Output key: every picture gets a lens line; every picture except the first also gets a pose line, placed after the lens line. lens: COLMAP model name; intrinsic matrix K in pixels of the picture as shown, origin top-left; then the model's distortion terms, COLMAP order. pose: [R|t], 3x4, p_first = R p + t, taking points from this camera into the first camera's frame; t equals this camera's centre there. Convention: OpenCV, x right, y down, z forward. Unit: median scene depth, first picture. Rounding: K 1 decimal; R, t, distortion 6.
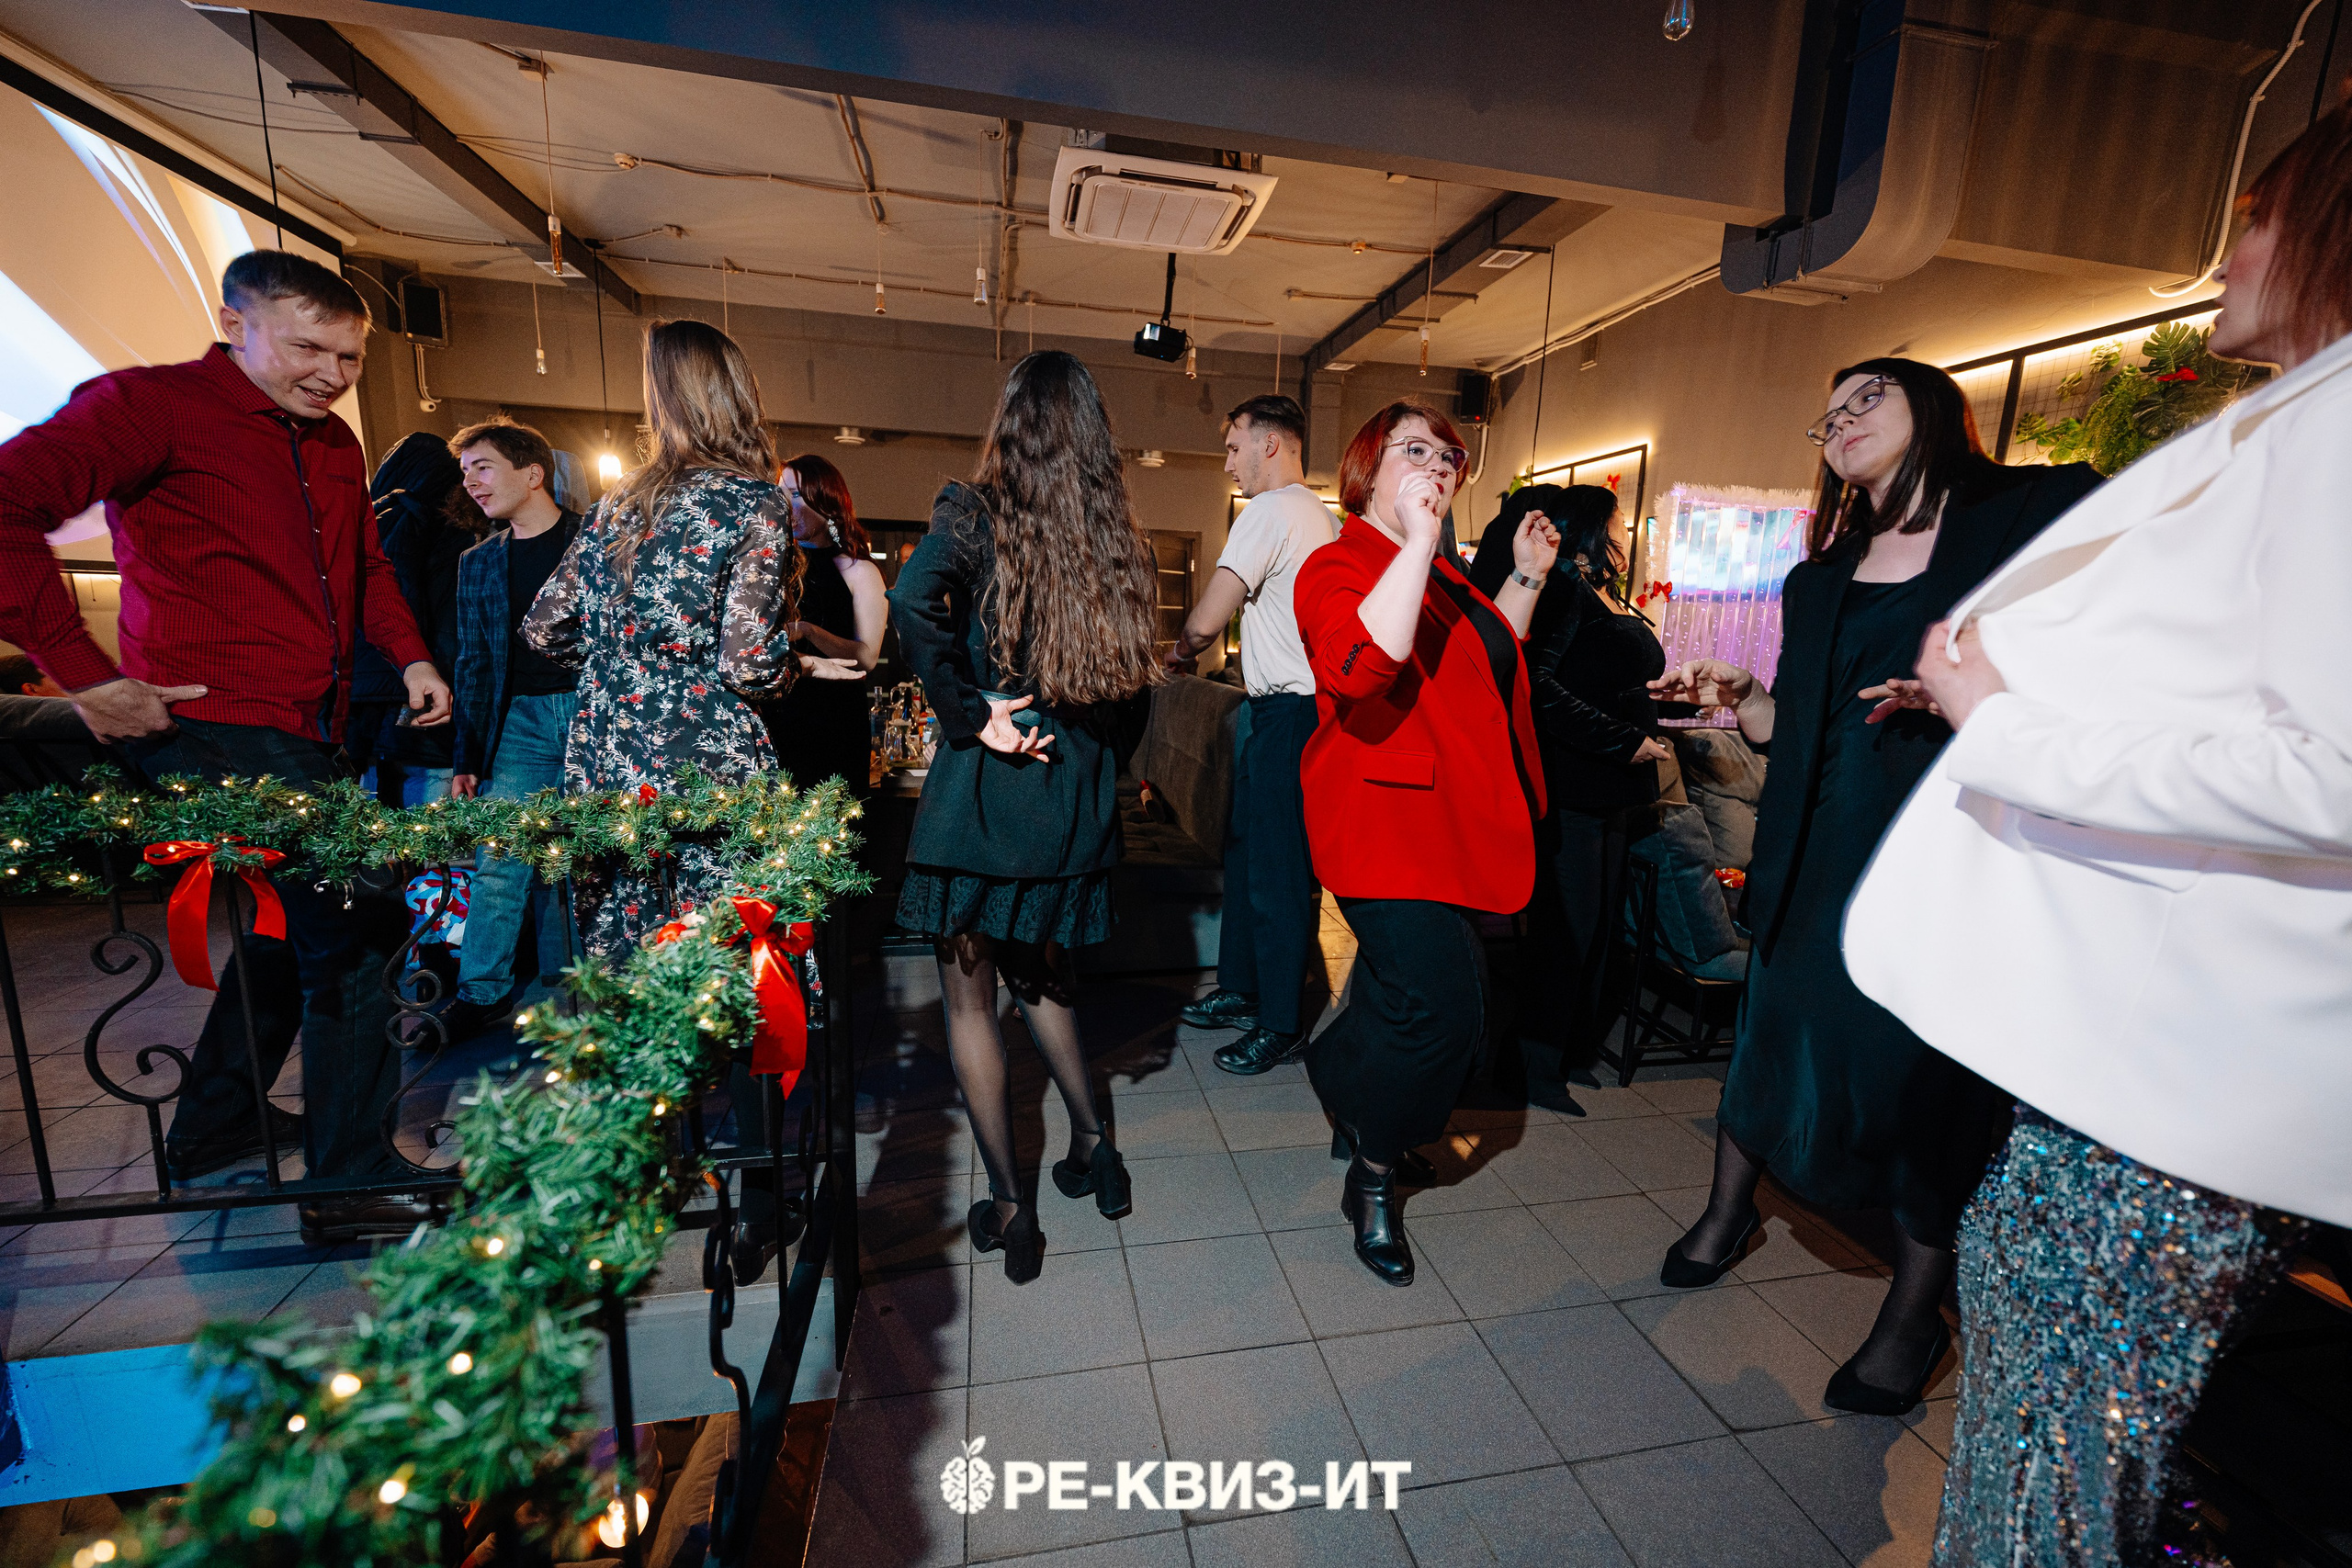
lens RADIAL K [[938.4, 0, 1183.0], [0, 938.4, 779.7], [0, 0, 1]] dist [-0.001501, -0.000443]
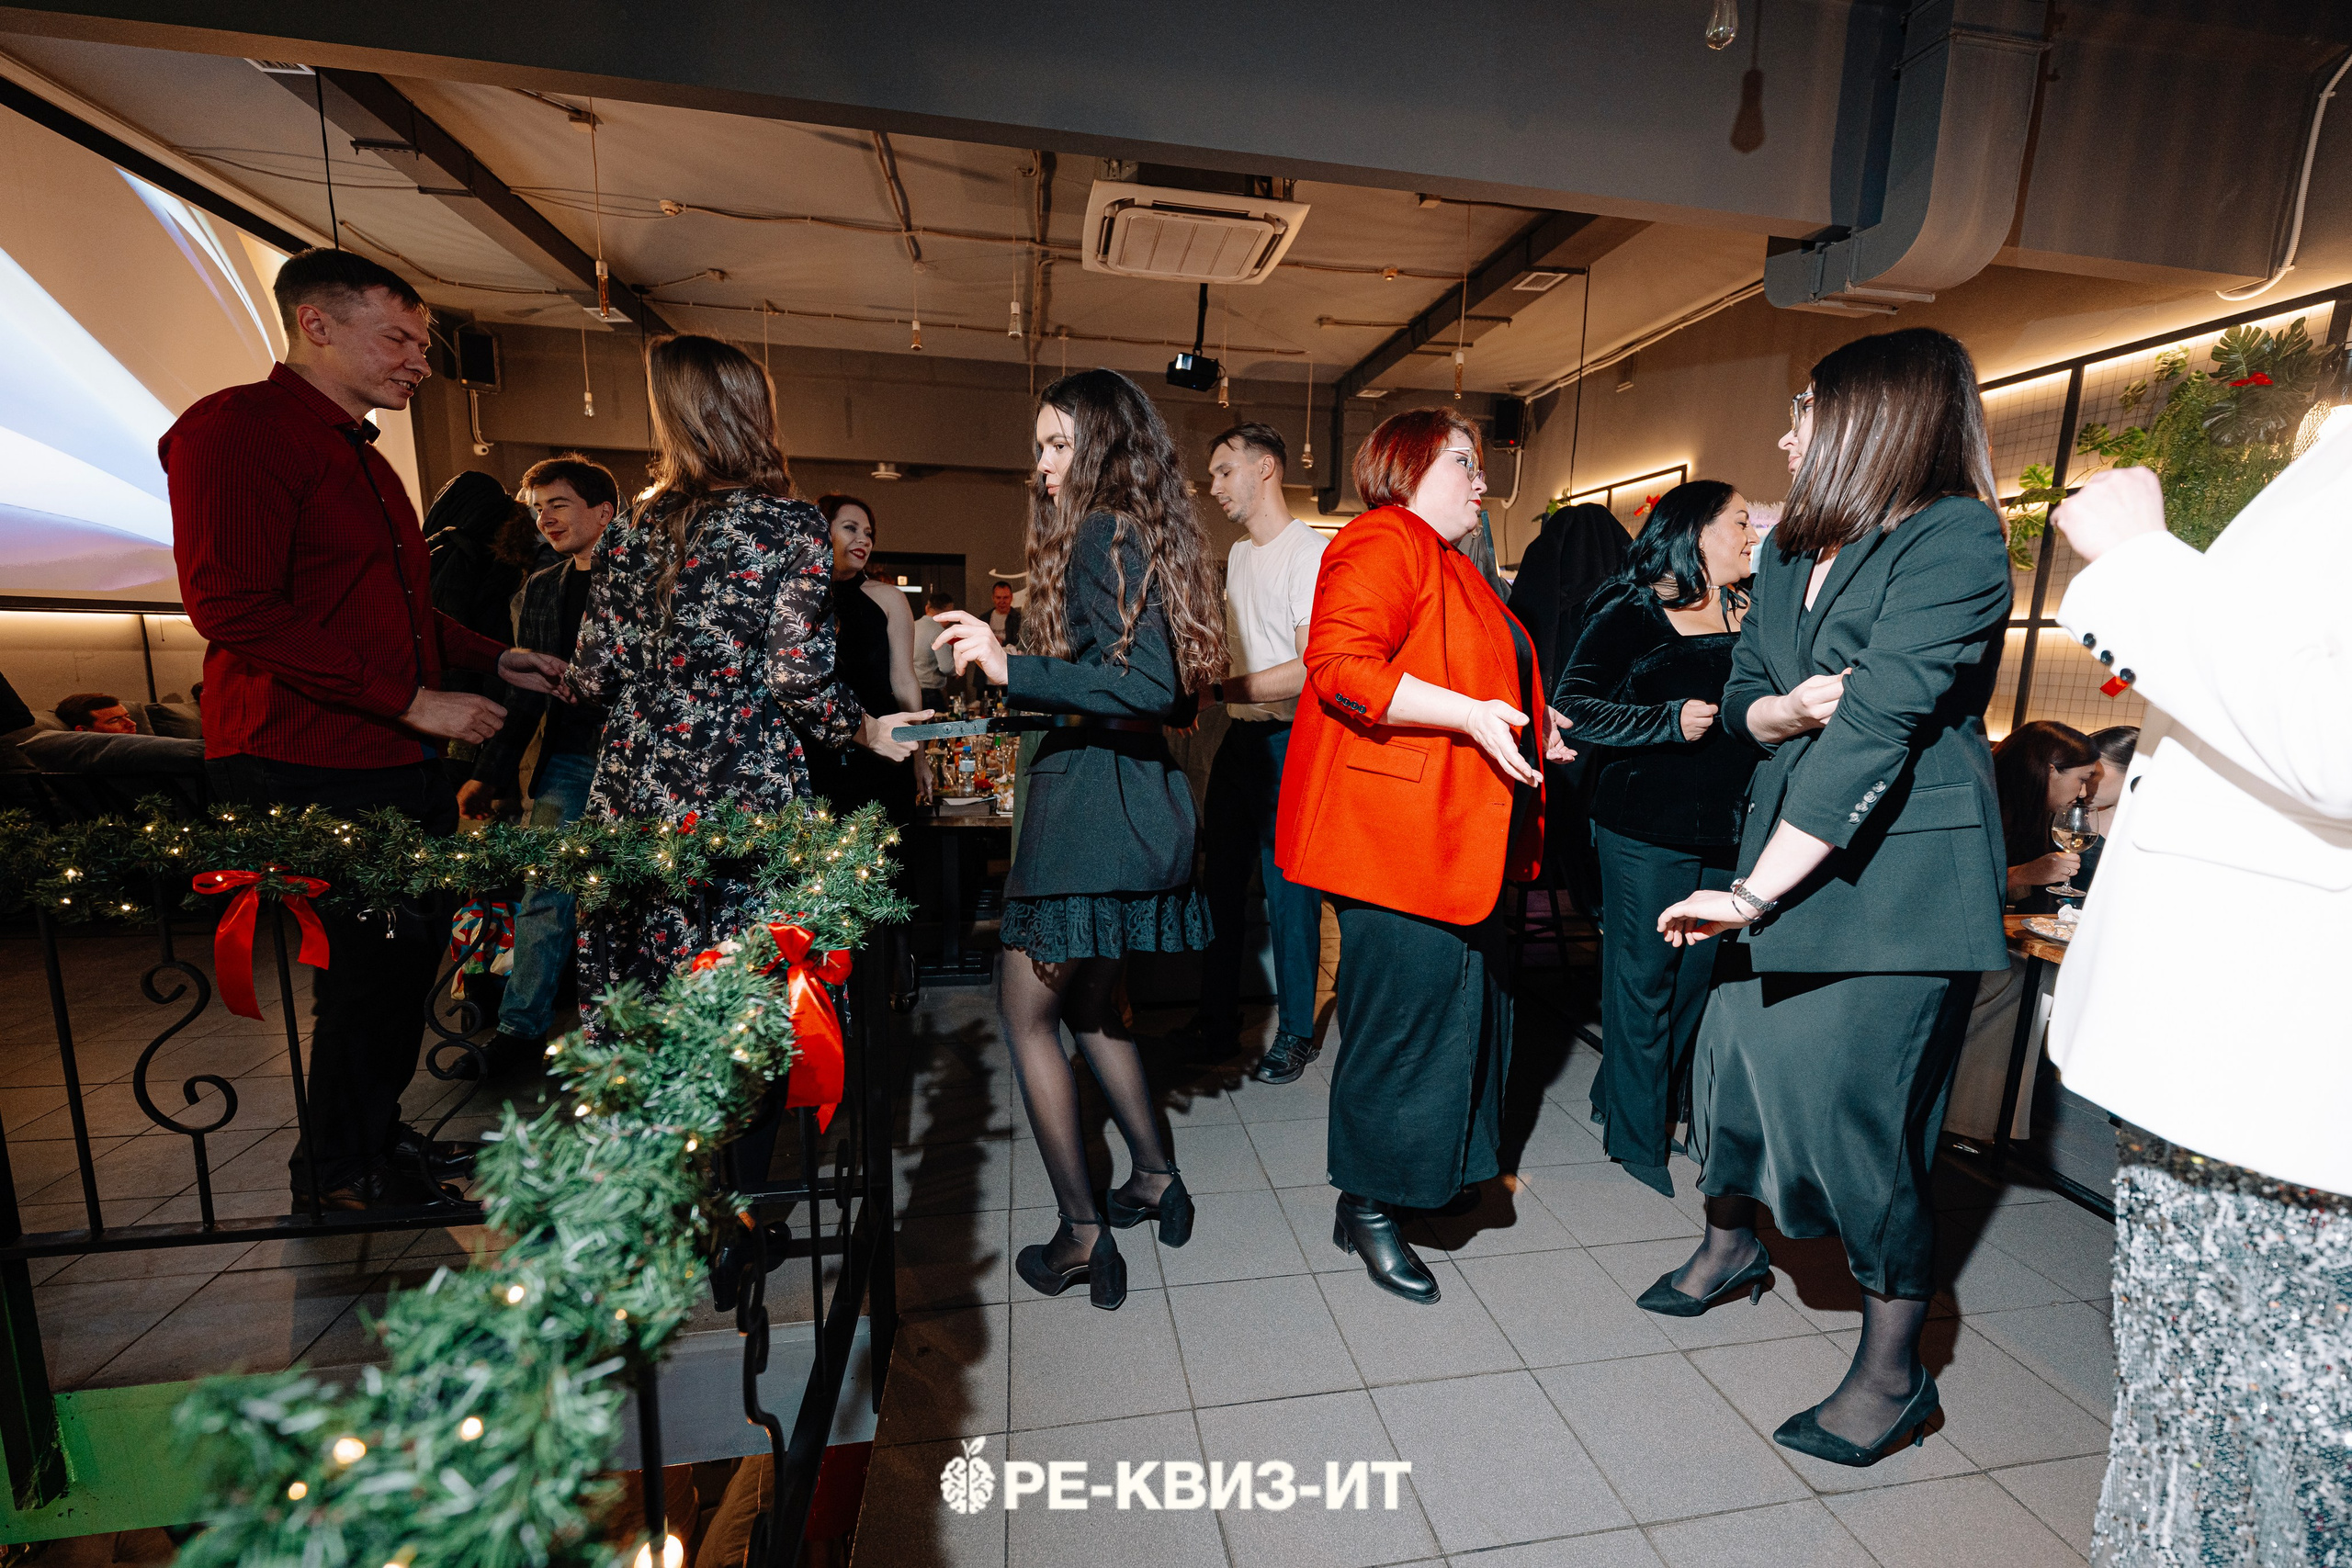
lens RADIAL K [[938.4, 0, 1184.2], [0, 938.4, 787.7], [0, 0, 1]] dist [-0.001501, -0.000443]
pose [[0.999422, -0.007141, -0.033238, -0.004988], [0.006361, 0.999704, -0.023502, 0.002948], [0.033396, 0.023277, 0.999171, 0.011750]]
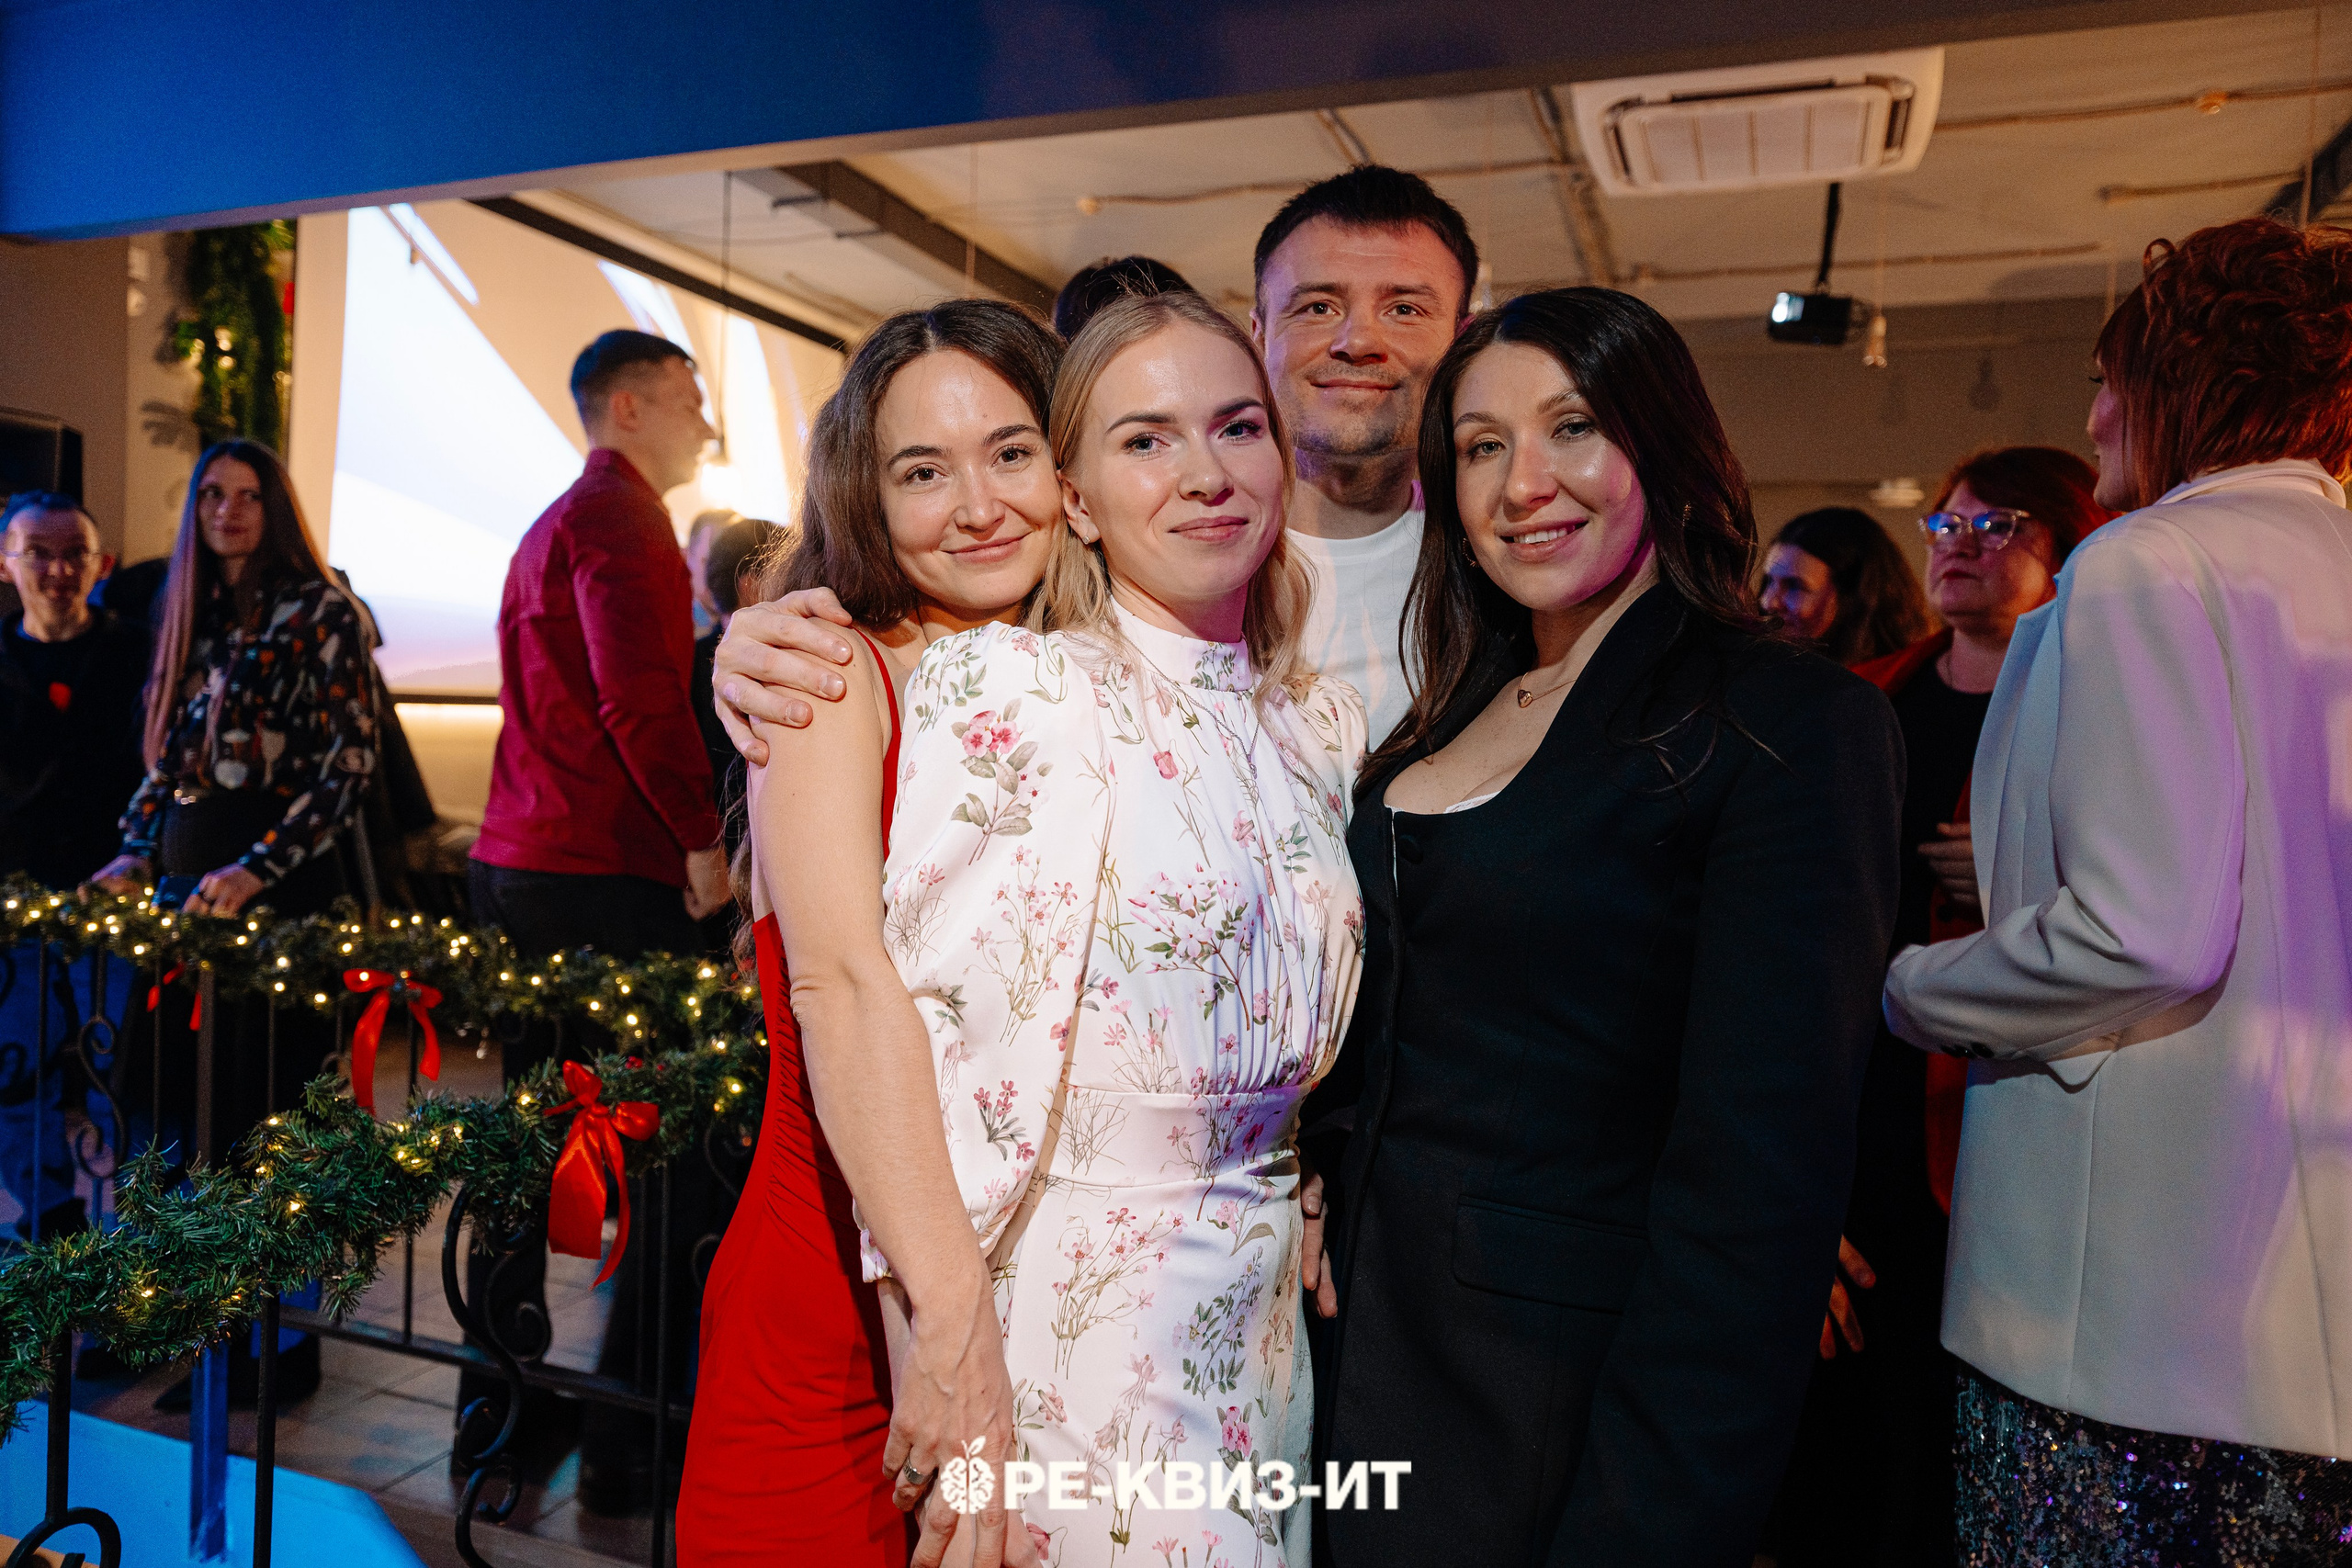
lens RADIAL K [[1543.6, 0, 1165.4], [0, 1543.6, 797.3], [0, 0, 1]] dist [-0.000404, -0.000864]
pose [[0.844280, 0.025981, -0.535272, 0.268938], [-0.100754, 0.988708, -0.110930, -0.011856], [0.526345, 0.147586, 0.837364, -0.018632]]
